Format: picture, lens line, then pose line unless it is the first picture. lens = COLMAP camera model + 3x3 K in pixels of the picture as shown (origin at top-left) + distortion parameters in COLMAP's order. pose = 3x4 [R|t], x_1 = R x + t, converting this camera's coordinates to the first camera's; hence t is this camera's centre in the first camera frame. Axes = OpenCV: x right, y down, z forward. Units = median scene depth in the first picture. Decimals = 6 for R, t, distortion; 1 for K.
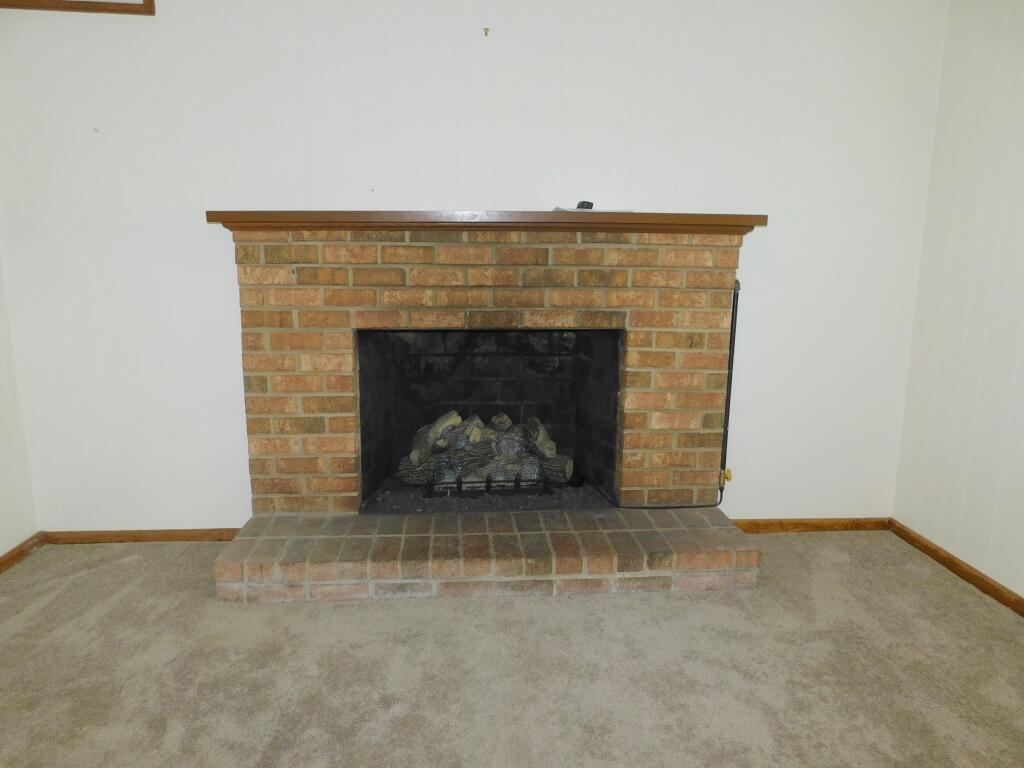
lens RADIAL K [[685.2, 0, 510.6], [0, 685.2, 387.1], [0, 0, 1]] dist [-0.066996, 0.069025]
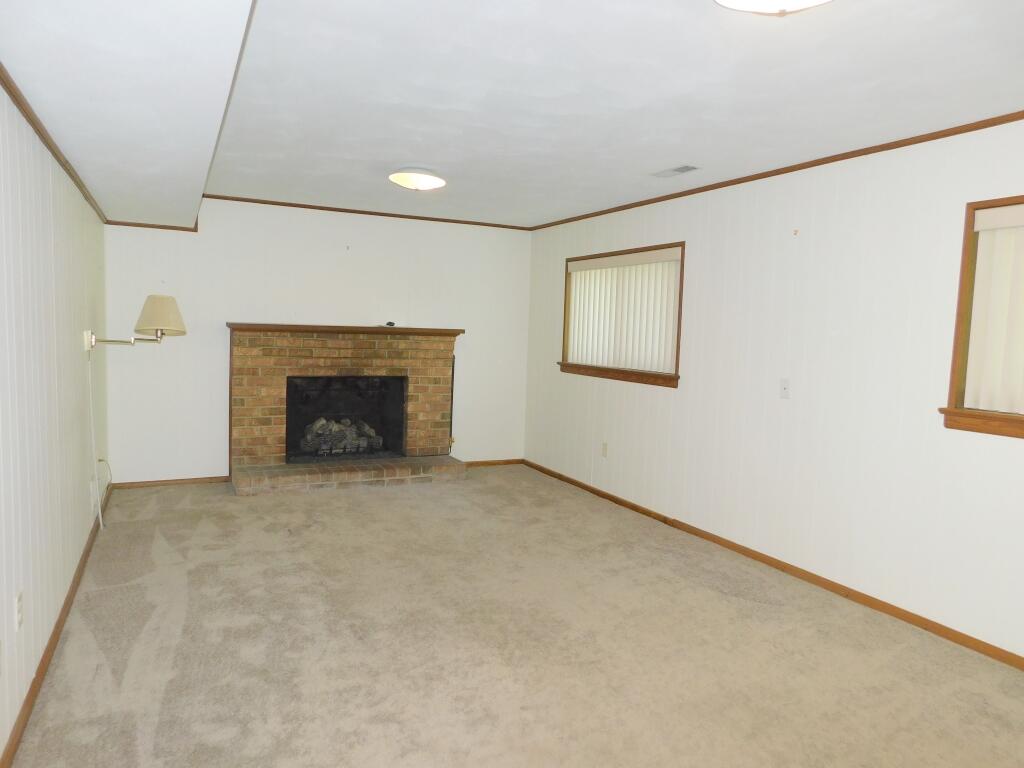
lens RADIAL K [[685.2, 0, 510.6], [0, 685.2, 387.1], [0, 0, 1]] dist [-0.066996, 0.069025]
pose [[0.921904, -0.008239, 0.387332, -0.410370], [0.041192, 0.996191, -0.076853, 0.144878], [-0.385223, 0.086807, 0.918732, -1.262676]]
